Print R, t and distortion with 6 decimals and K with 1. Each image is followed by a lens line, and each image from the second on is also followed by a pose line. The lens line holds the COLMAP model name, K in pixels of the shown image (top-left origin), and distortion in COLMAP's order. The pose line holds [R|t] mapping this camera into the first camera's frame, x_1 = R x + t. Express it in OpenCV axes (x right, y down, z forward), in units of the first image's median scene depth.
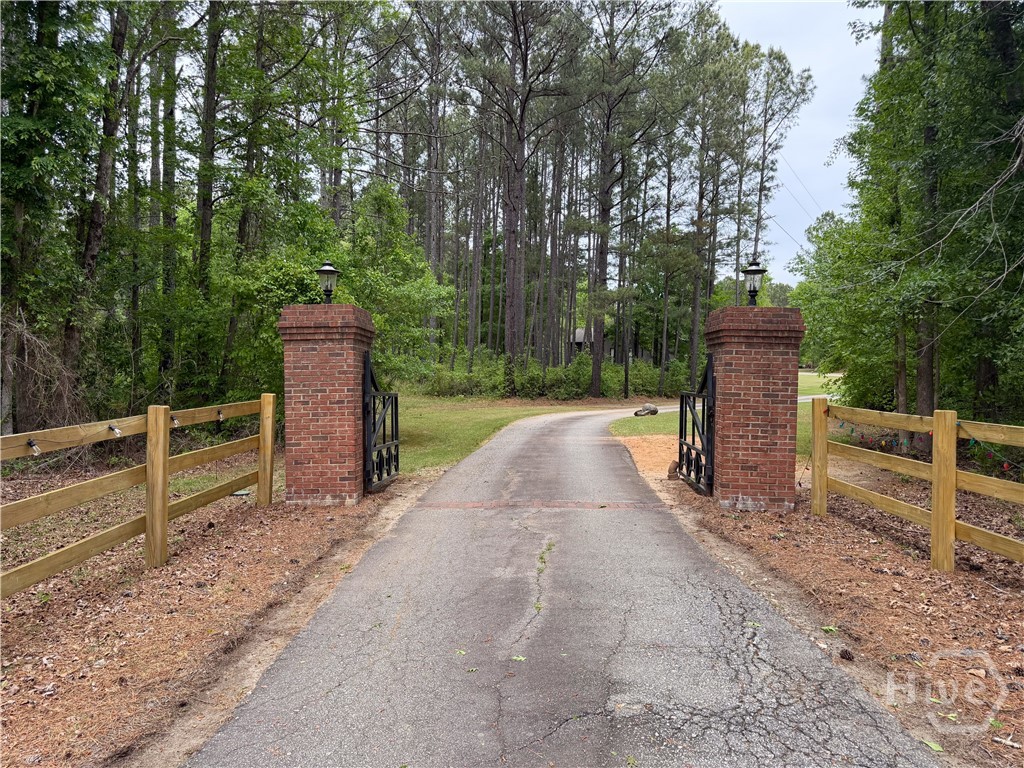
lens RADIAL K [[727.0, 0, 500.9], [0, 727.0, 384.1], [0, 0, 1]] dist [0.040439, -0.059765]
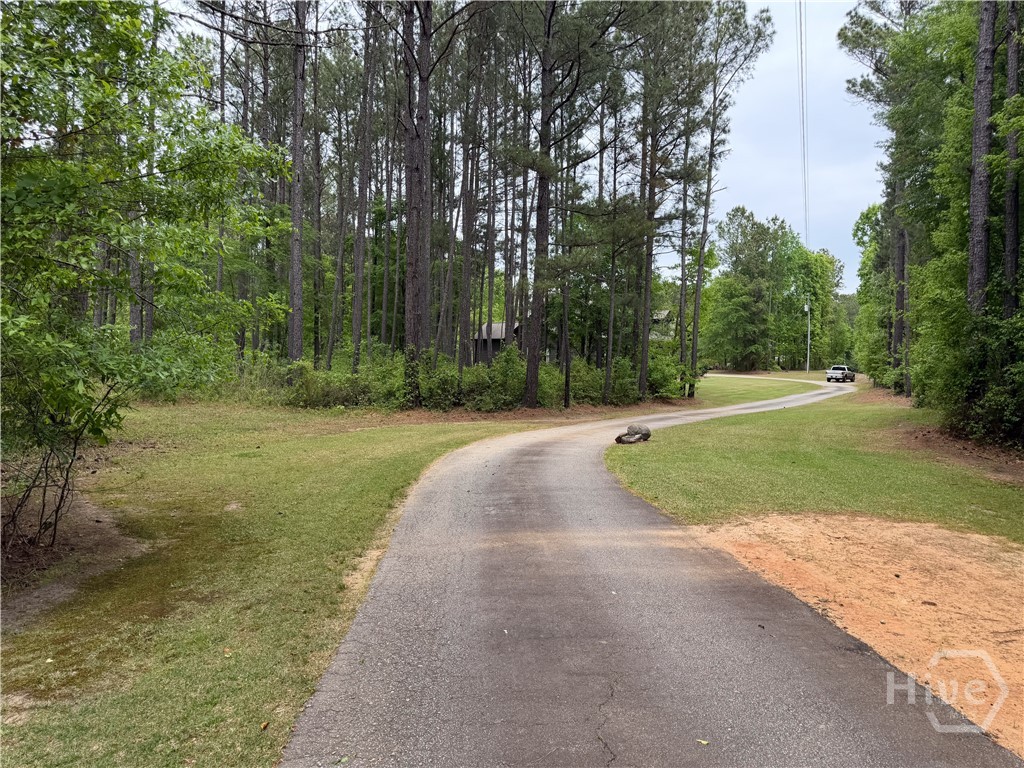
lens RADIAL K [[727.0, 0, 502.5], [0, 727.0, 393.4], [0, 0, 1]] dist [0.040439, -0.059765]
pose [[0.989120, -0.003365, 0.147074, -0.005781], [0.001874, 0.999945, 0.010274, -0.004306], [-0.147100, -0.009886, 0.989072, 0.363716]]
